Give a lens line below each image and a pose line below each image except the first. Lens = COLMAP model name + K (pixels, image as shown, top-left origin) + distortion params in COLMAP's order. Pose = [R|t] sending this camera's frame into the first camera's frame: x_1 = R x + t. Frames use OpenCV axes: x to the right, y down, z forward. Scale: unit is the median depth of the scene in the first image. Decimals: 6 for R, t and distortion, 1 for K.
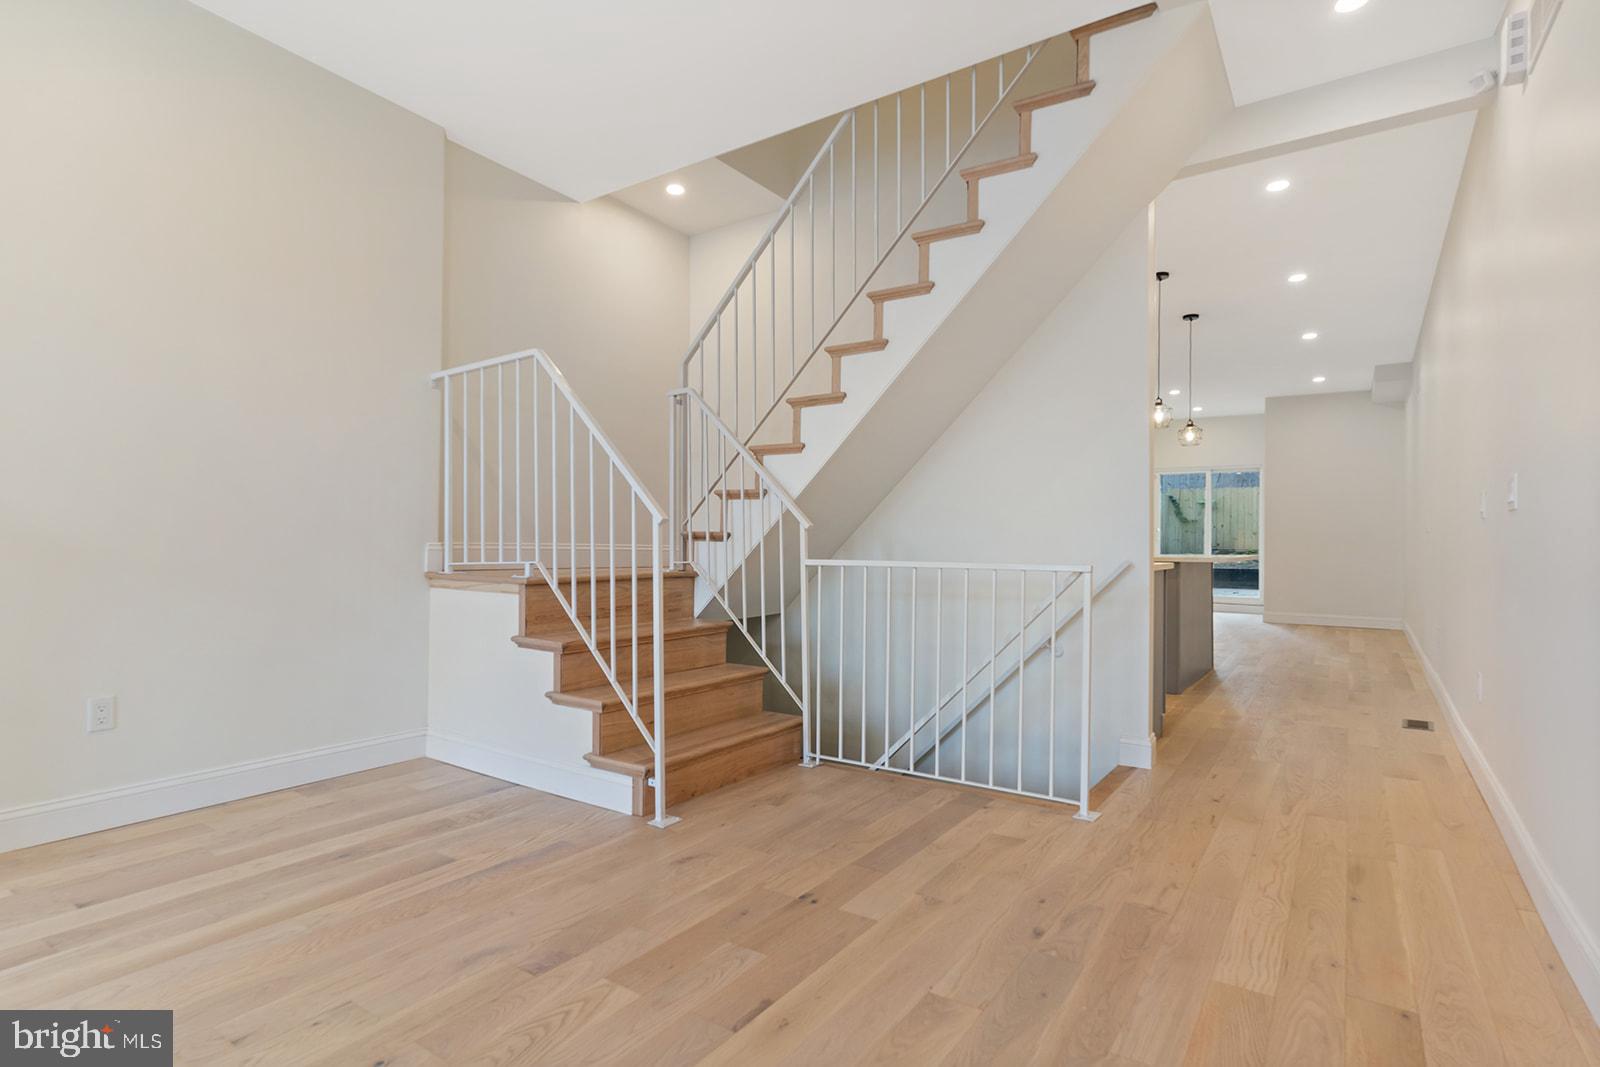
lens RADIAL K [[816.2, 0, 796.1], [0, 816.2, 535.0], [0, 0, 1]] dist [-0.001945, 0.000949]
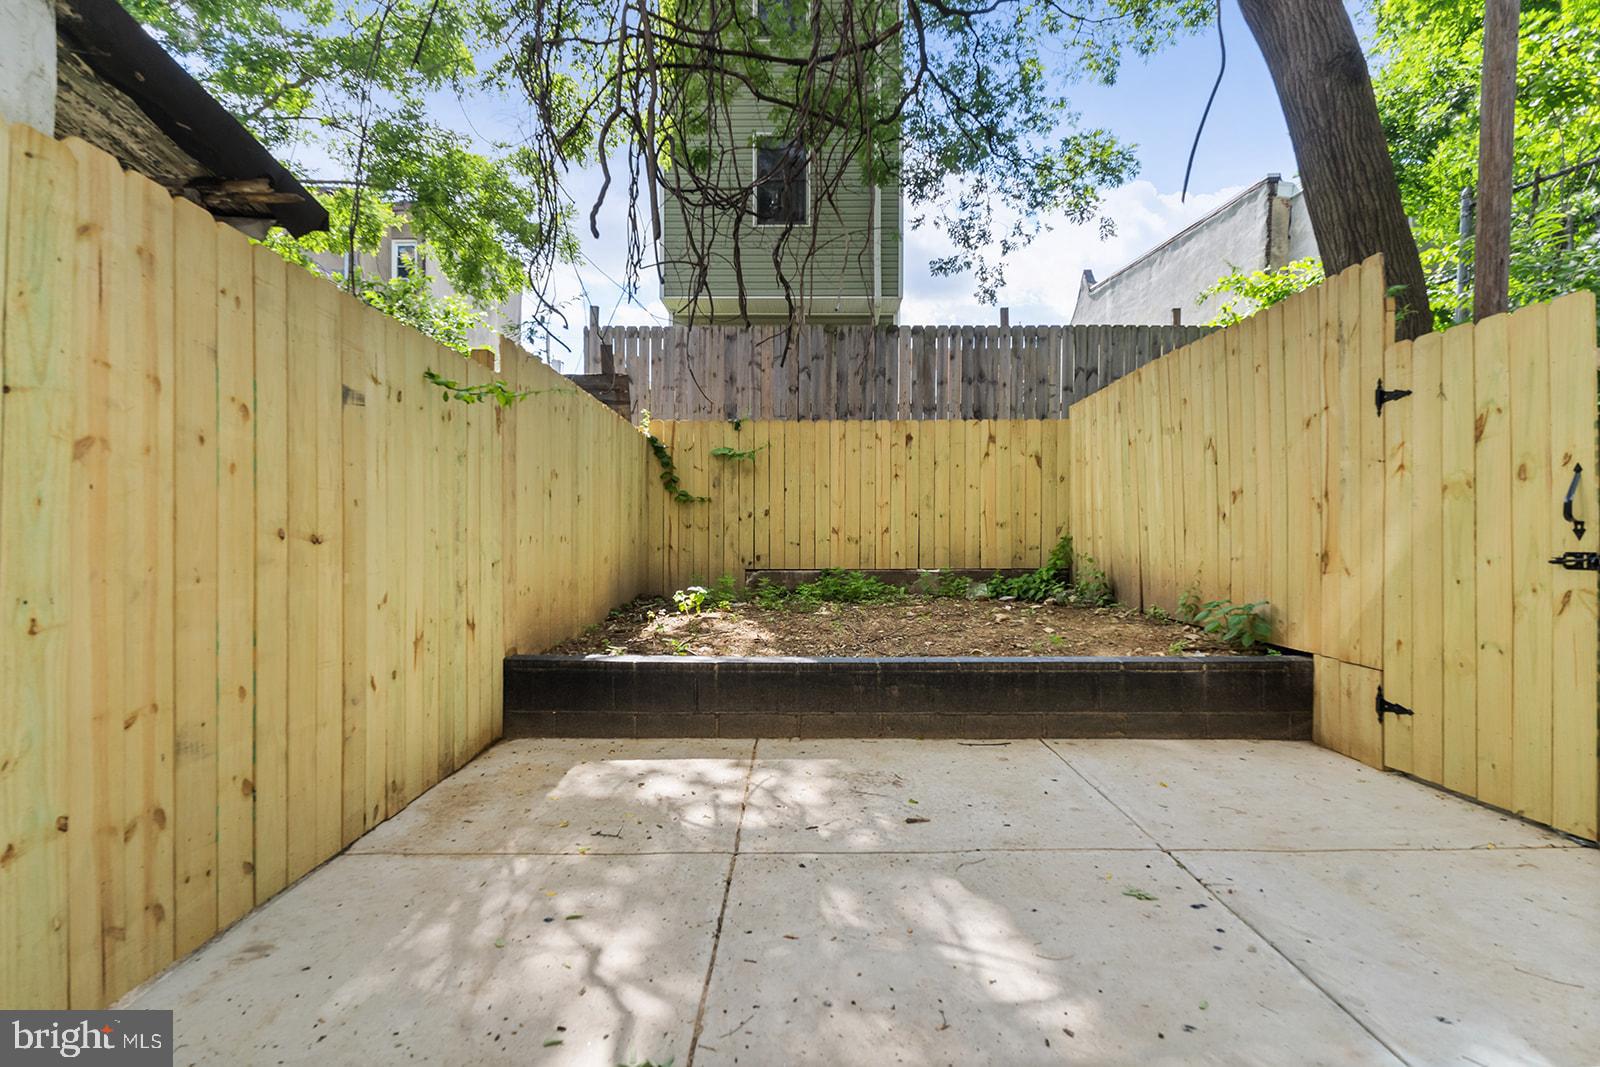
lens RADIAL K [[820.7, 0, 794.3], [0, 820.7, 529.6], [0, 0, 1]] dist [-0.003151, 0.000779]
pose [[0.833357, -0.000812, 0.552734, 1.577859], [0.002732, 0.999993, -0.002651, -0.005290], [-0.552728, 0.003720, 0.833353, 3.352424]]
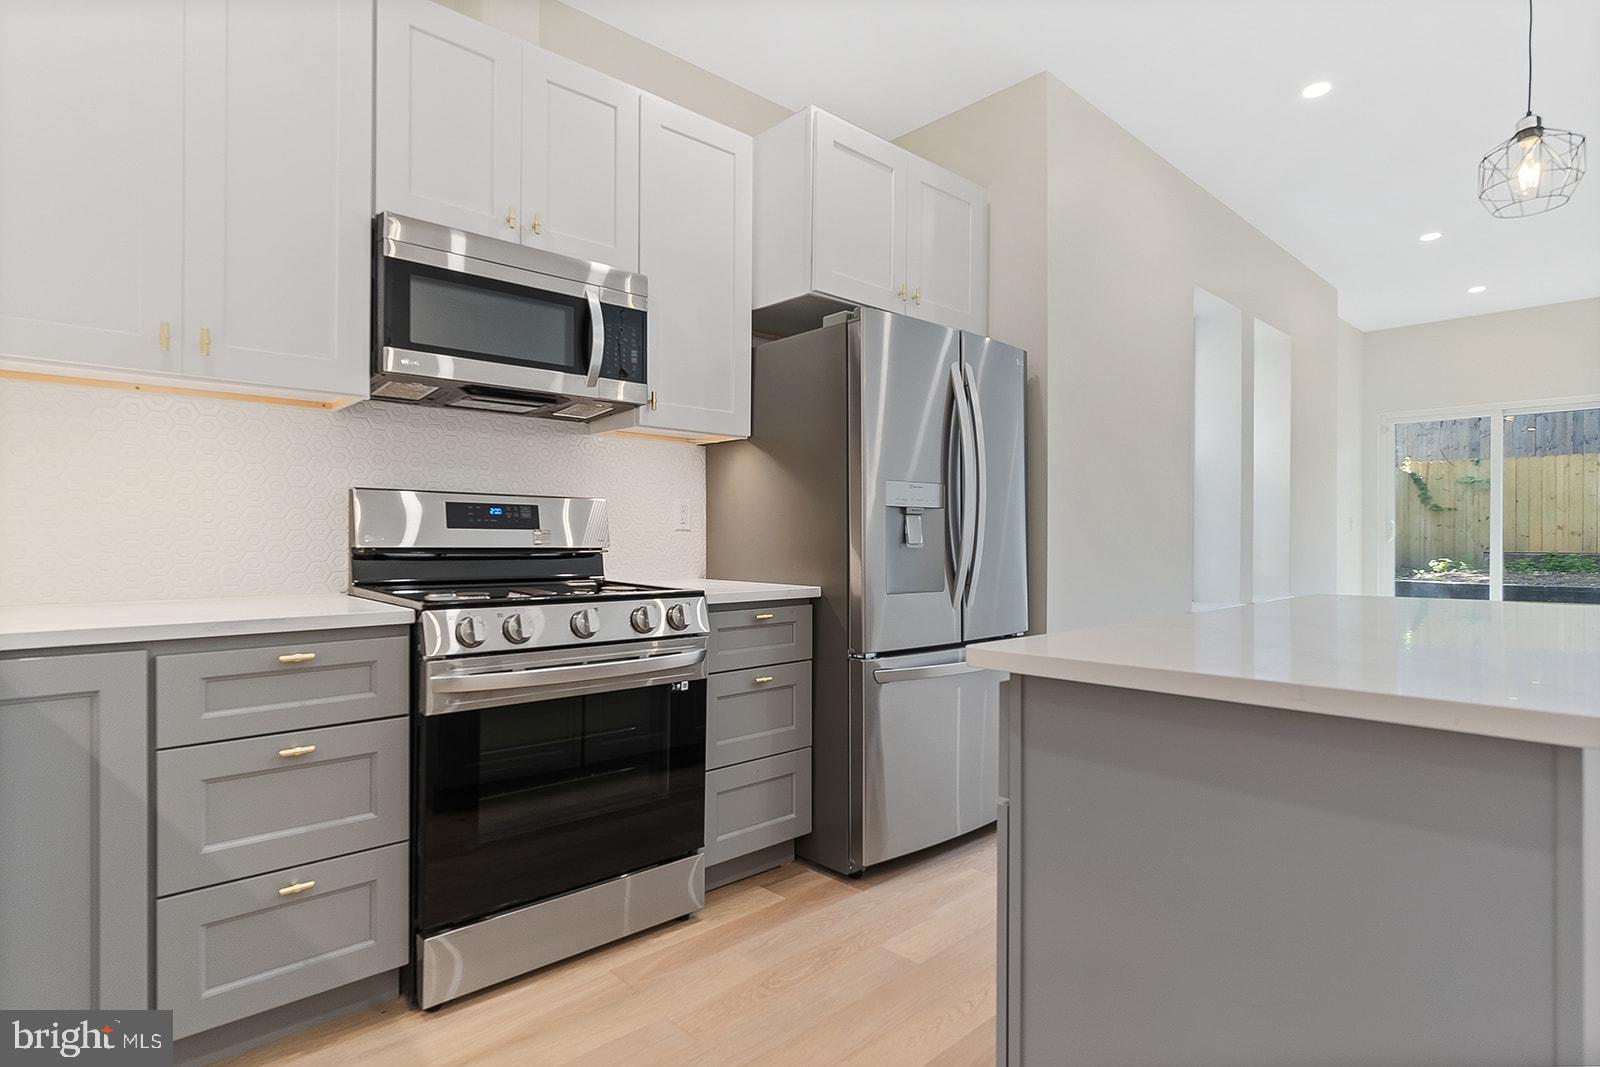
lens RADIAL K [[827.1, 0, 800.0], [0, 827.1, 533.5], [0, 0, 1]] dist [-0.003642, 0.000833]
pose [[0.979380, -0.006469, -0.201922, 0.535738], [0.006680, 0.999978, 0.000361, -0.005743], [0.201915, -0.001702, 0.979402, 1.217808]]
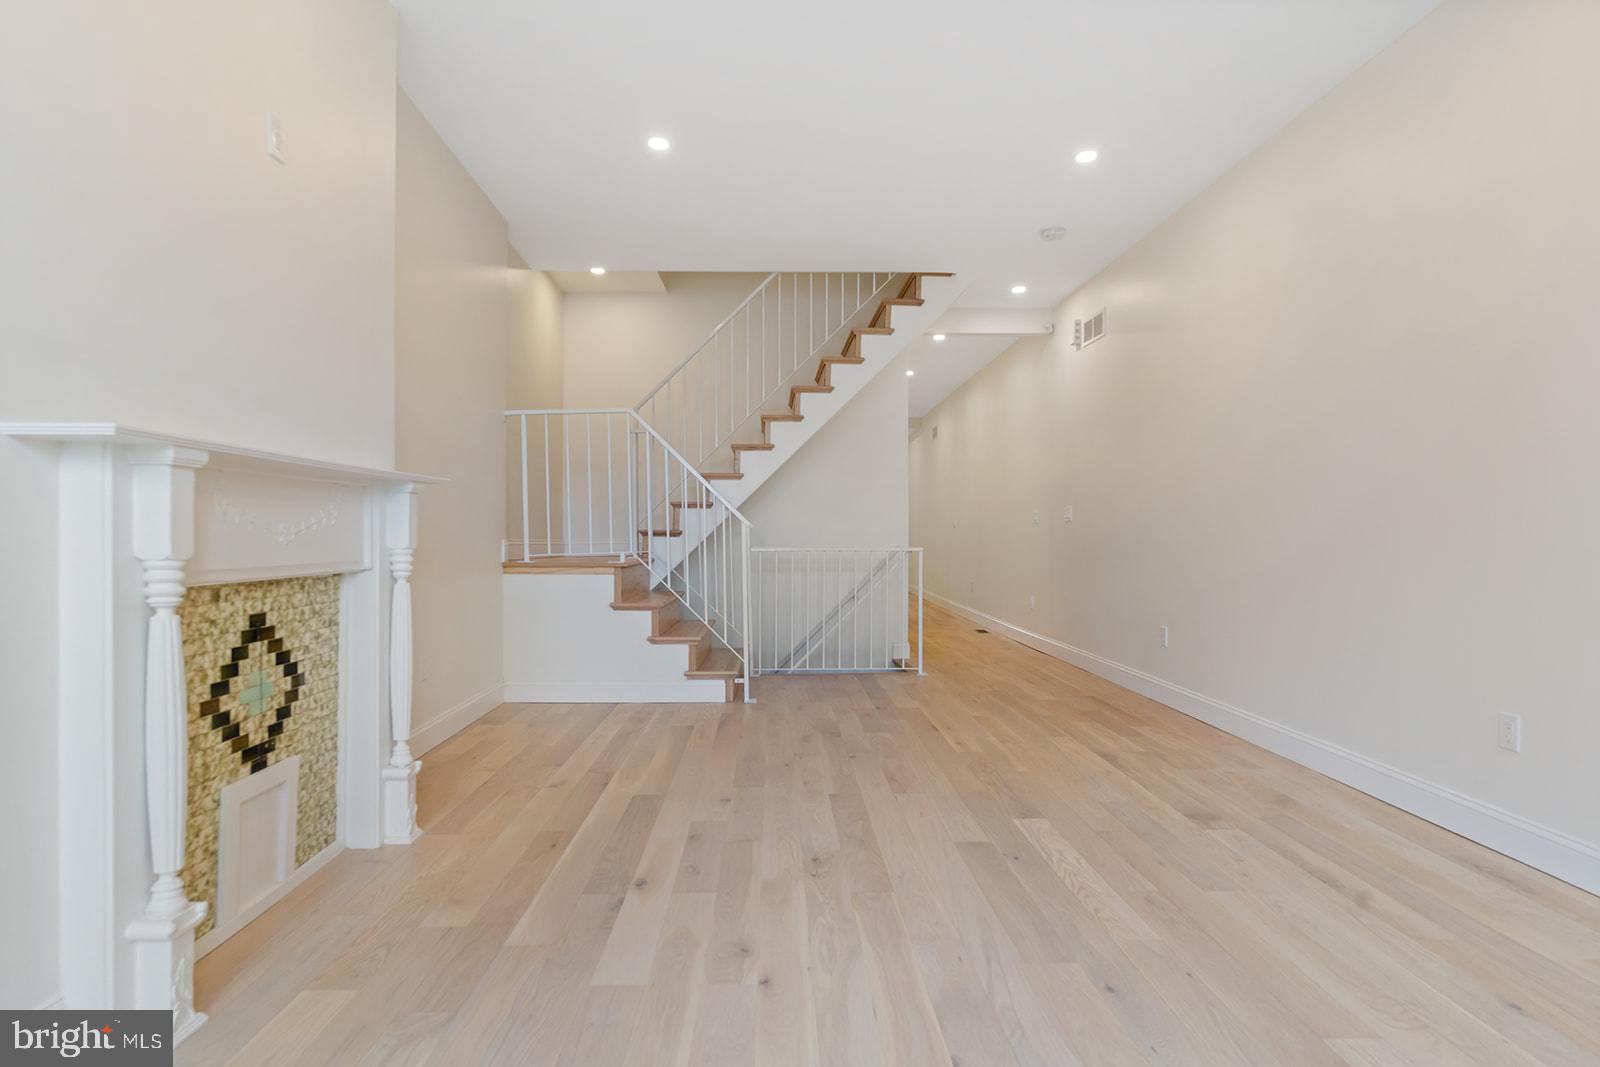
lens RADIAL K [[844.6, 0, 801.1], [0, 844.6, 540.0], [0, 0, 1]] dist [-0.001551, 0.000582]
pose [[0.805038, -0.011920, 0.593104, -0.890415], [0.001042, 0.999825, 0.018681, -0.015746], [-0.593223, -0.014420, 0.804909, -0.385672]]
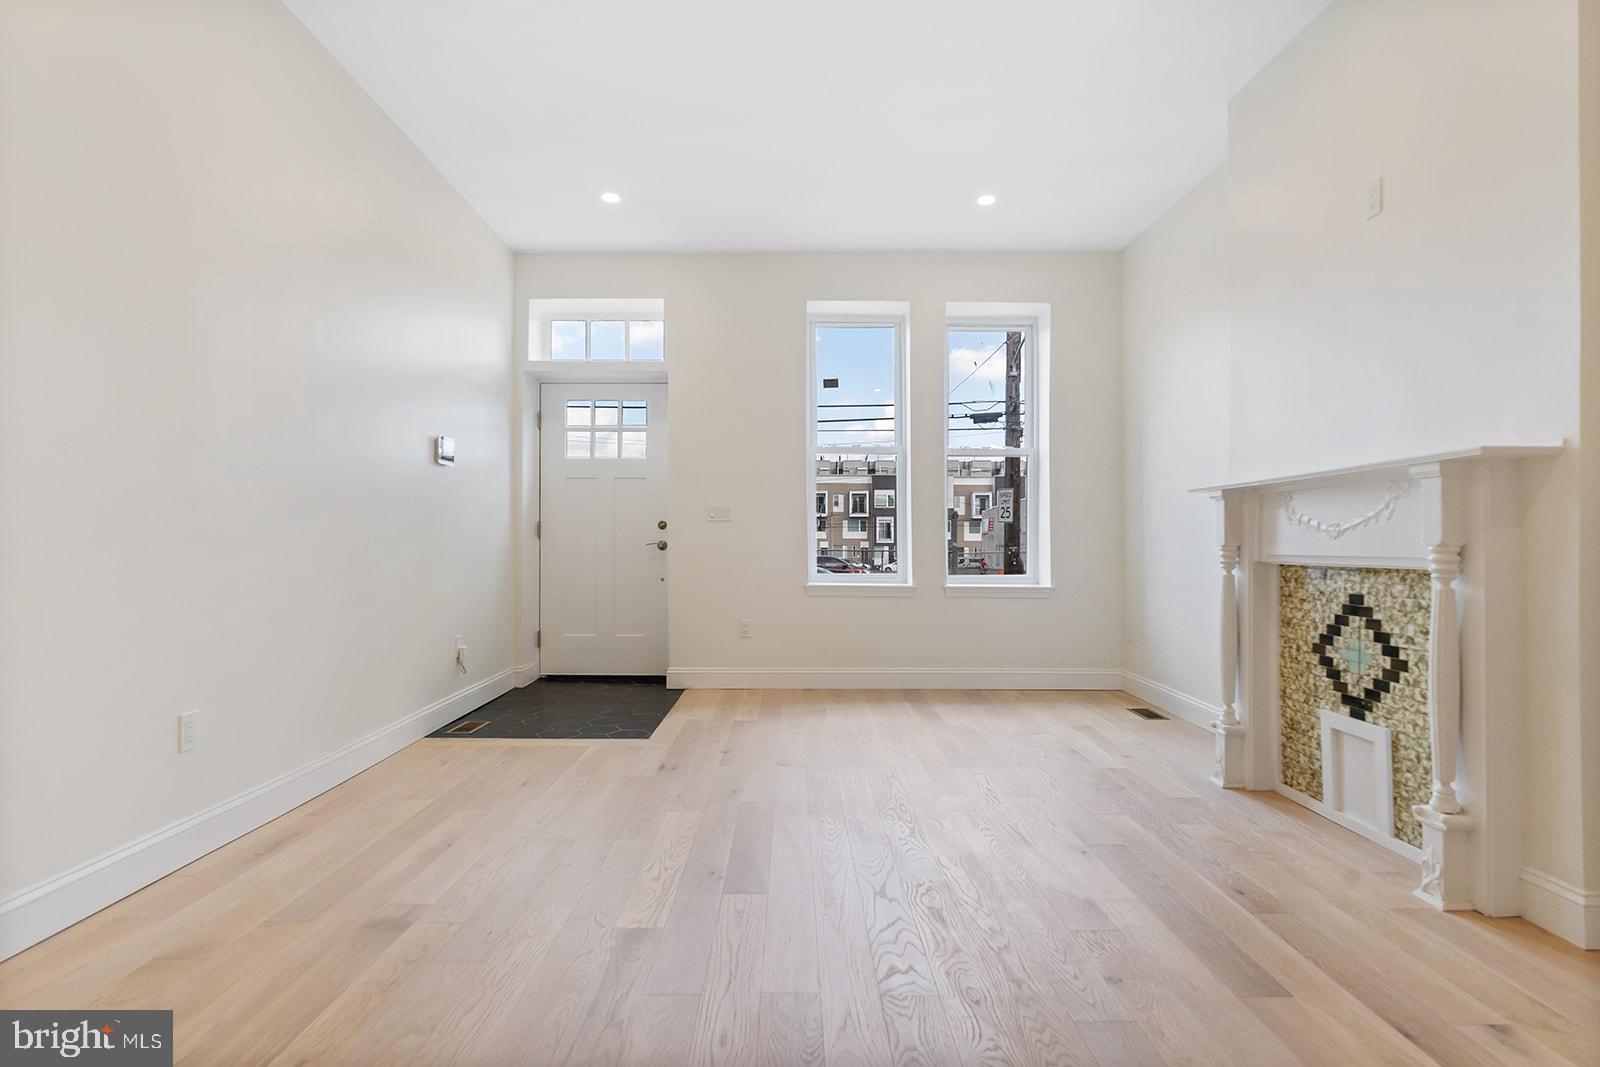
lens RADIAL K [[816.2, 0, 796.1], [0, 816.2, 535.0], [0, 0, 1]] dist [-0.001945, 0.000949]
pose [[-0.820833, -0.019694, -0.570829, 0.013419], [-0.007355, 0.999687, -0.023914, 0.016446], [0.571121, -0.015431, -0.820721, 0.670016]]
